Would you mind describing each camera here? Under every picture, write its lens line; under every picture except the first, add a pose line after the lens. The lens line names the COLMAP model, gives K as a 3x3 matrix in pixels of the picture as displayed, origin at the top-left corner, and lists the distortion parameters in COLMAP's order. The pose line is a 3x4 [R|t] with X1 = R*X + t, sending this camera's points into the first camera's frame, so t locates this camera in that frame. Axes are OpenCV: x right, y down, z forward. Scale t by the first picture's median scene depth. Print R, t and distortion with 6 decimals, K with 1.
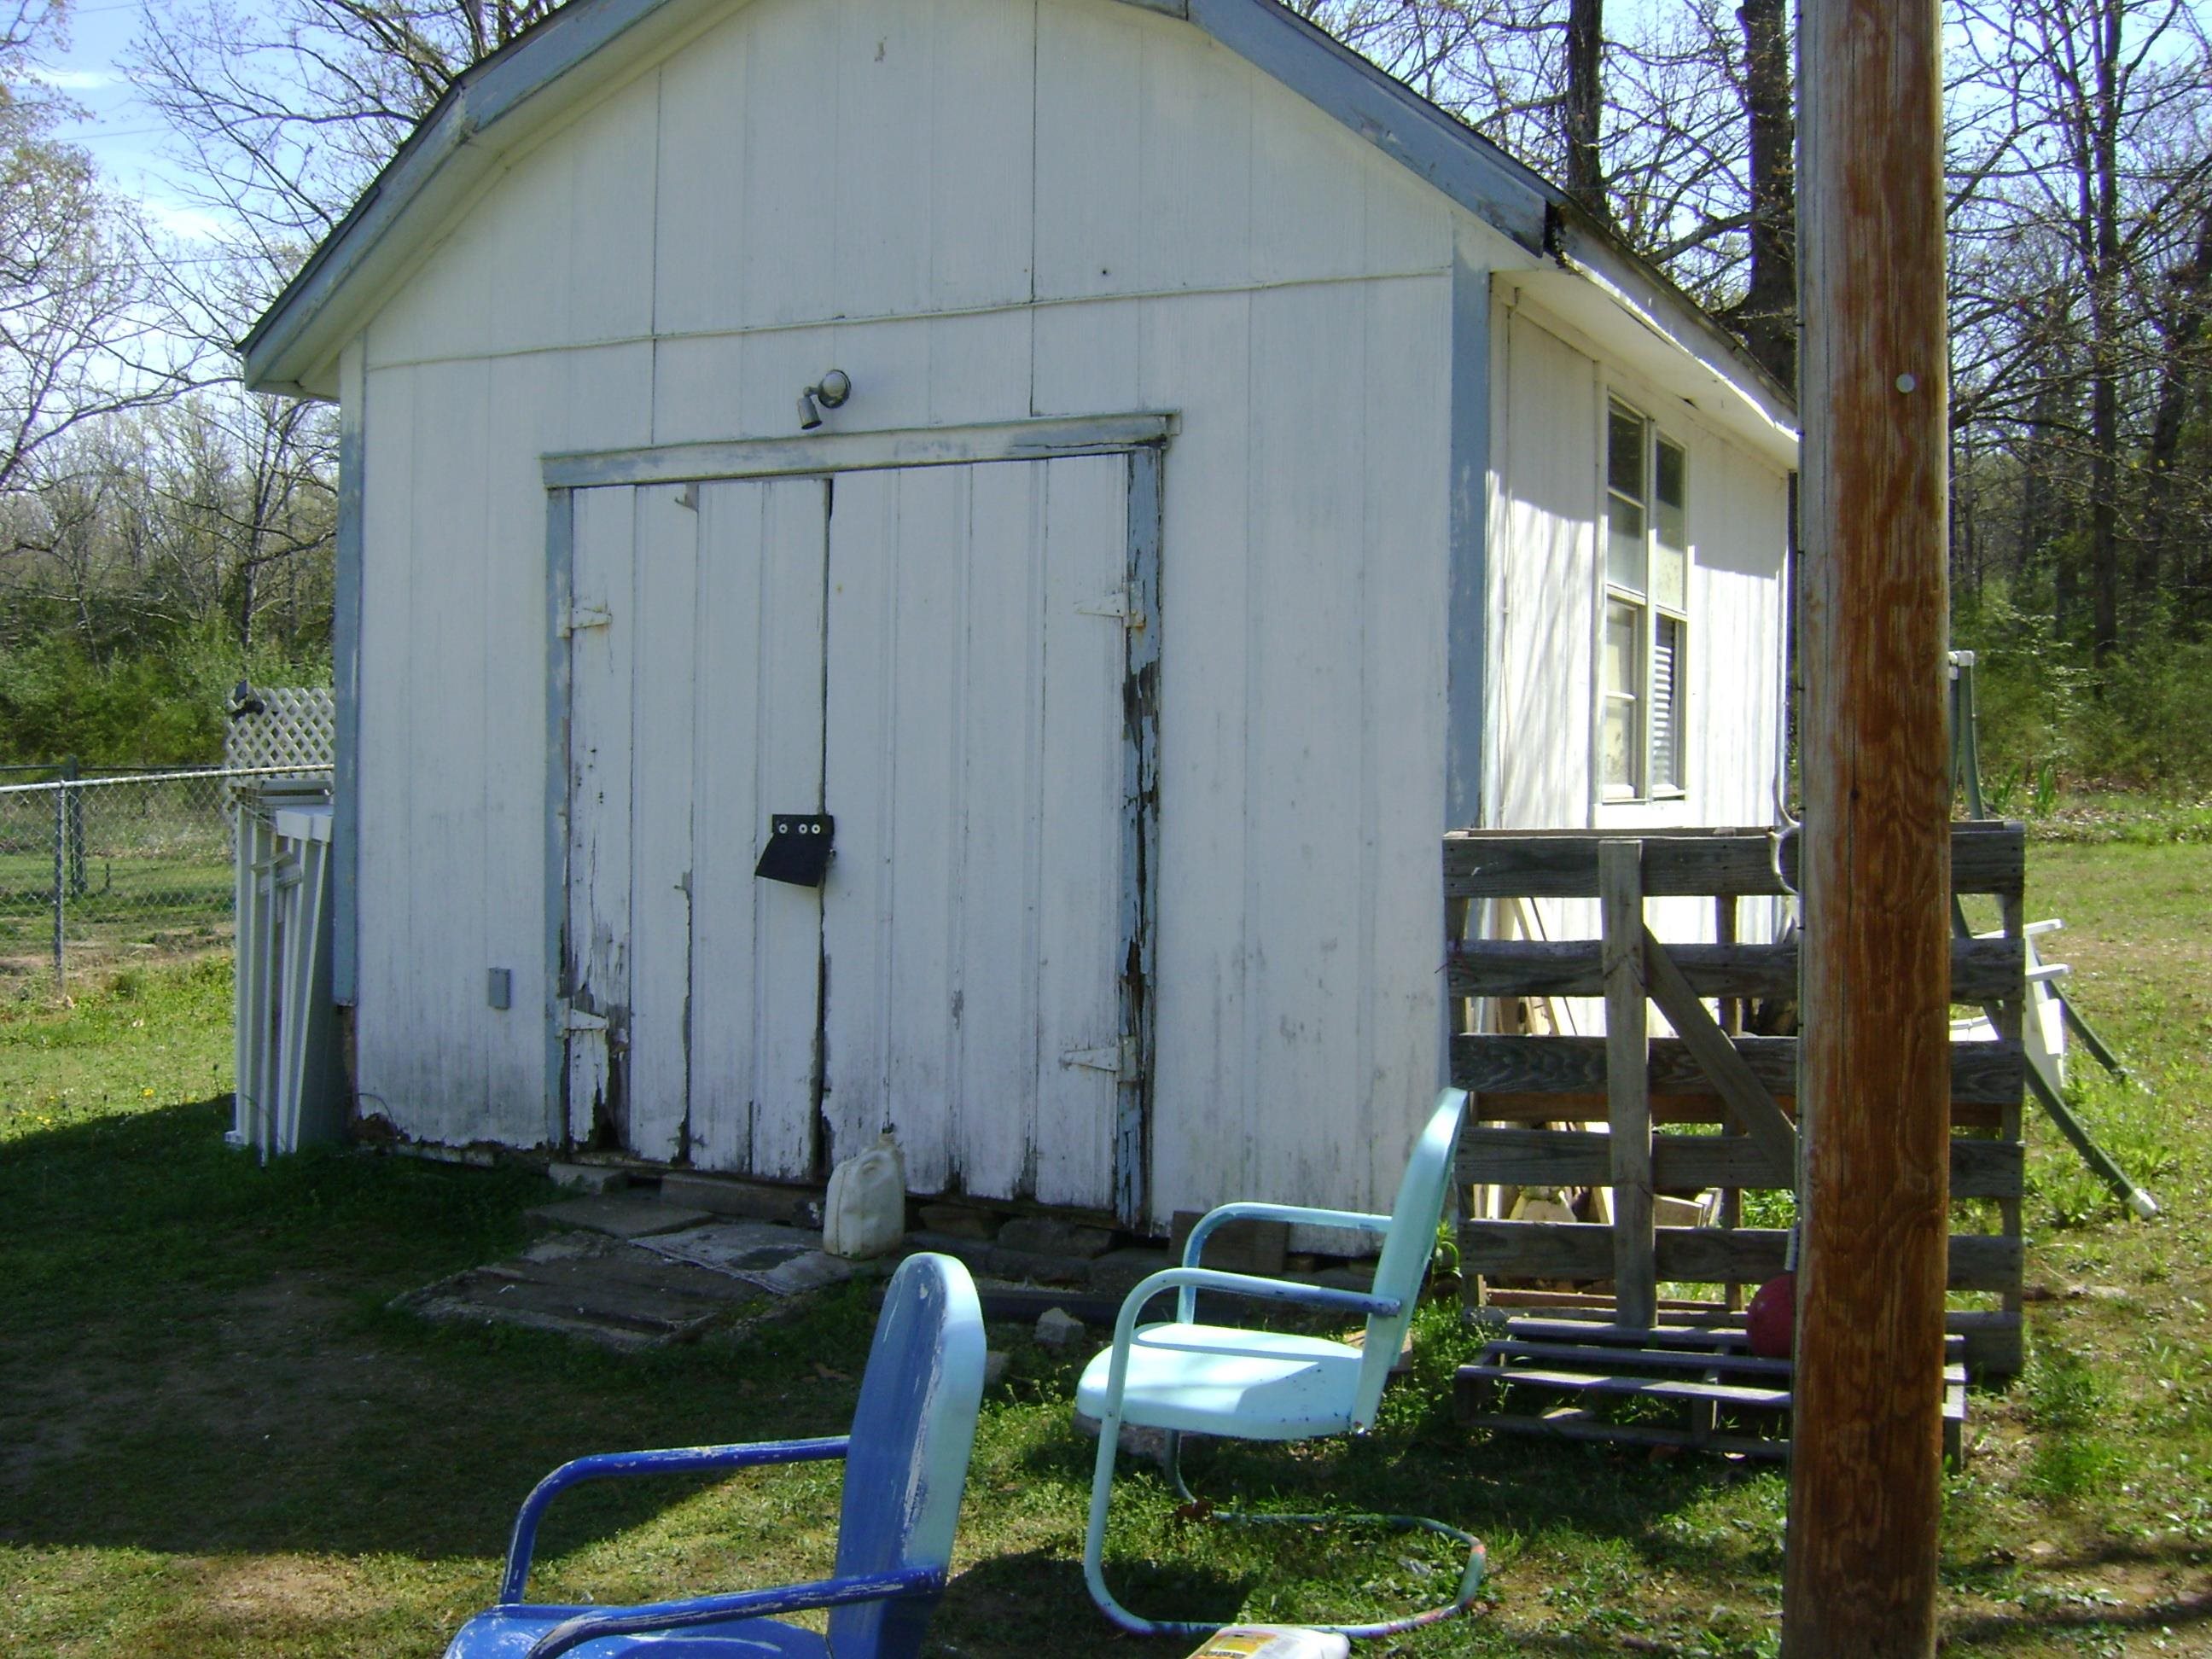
lens RADIAL K [[2296.9, 0, 1049.8], [0, 2296.9, 826.5], [0, 0, 1]] dist [-0.161754, 0.119889]
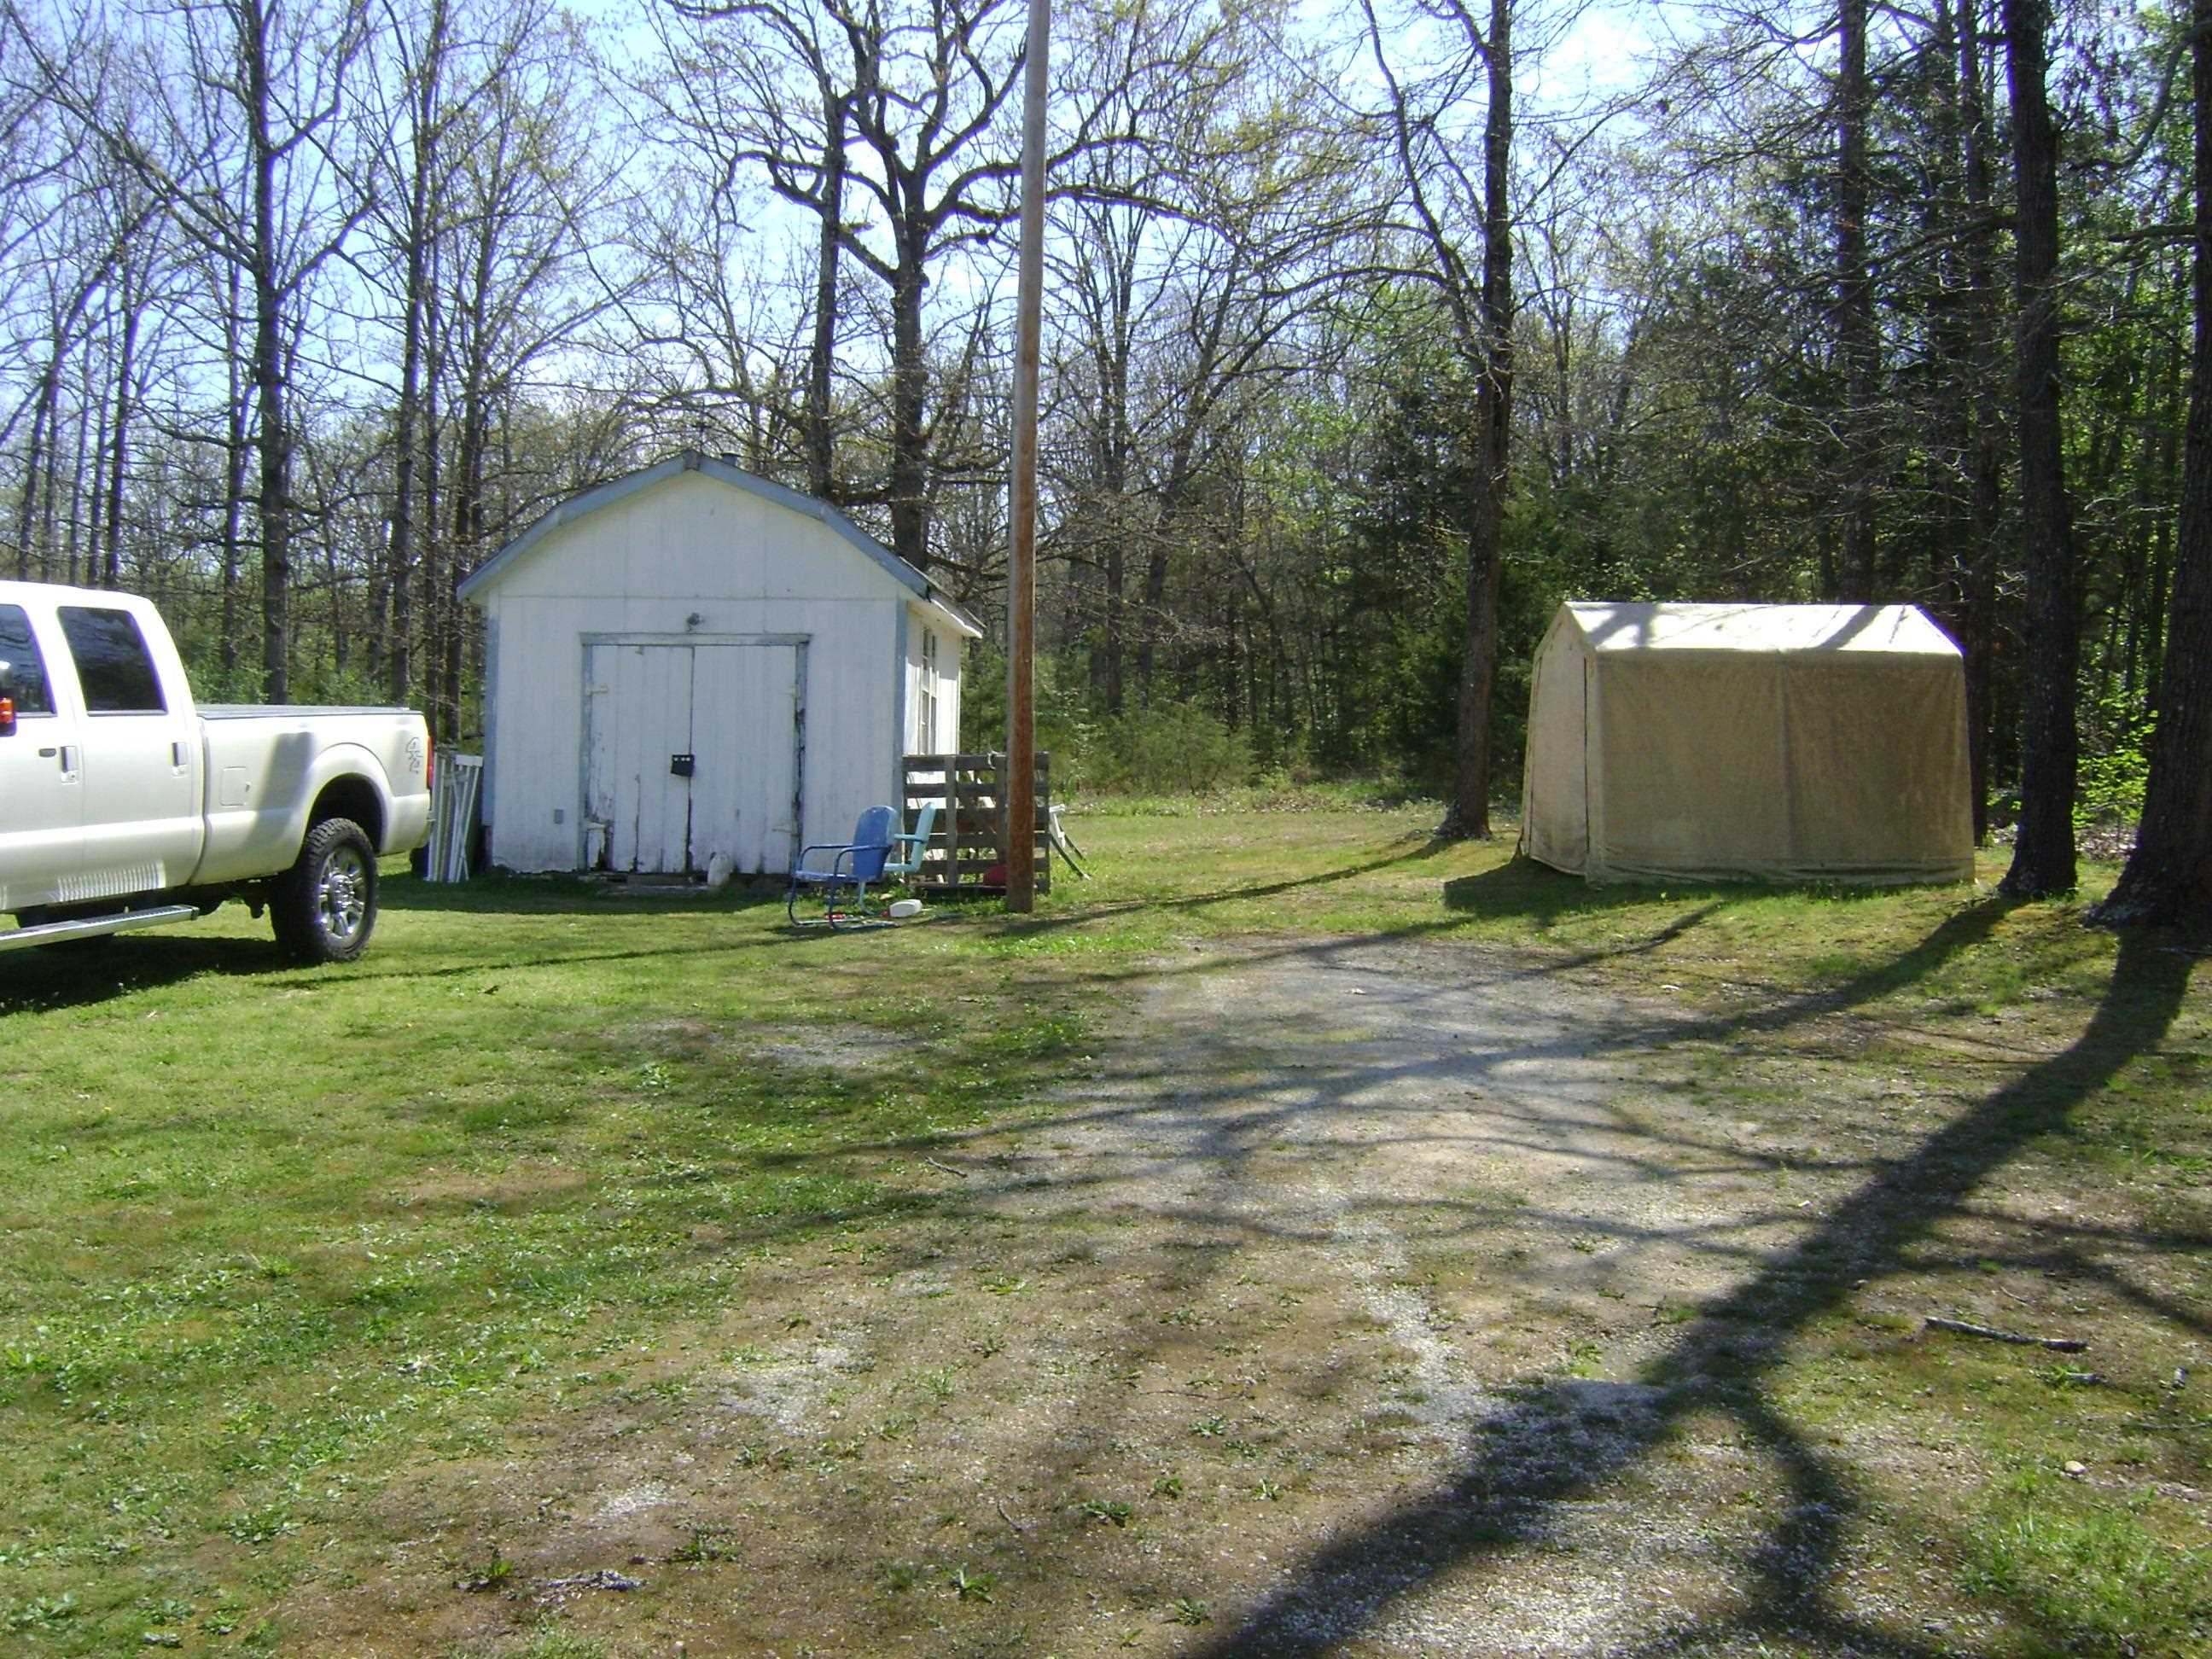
lens RADIAL K [[2296.9, 0, 1049.8], [0, 2296.9, 826.5], [0, 0, 1]] dist [-0.161754, 0.119889]
pose [[0.920247, 0.004345, 0.391315, -0.863478], [0.005796, 0.999677, -0.024731, 0.172107], [-0.391296, 0.025027, 0.919925, -2.050352]]
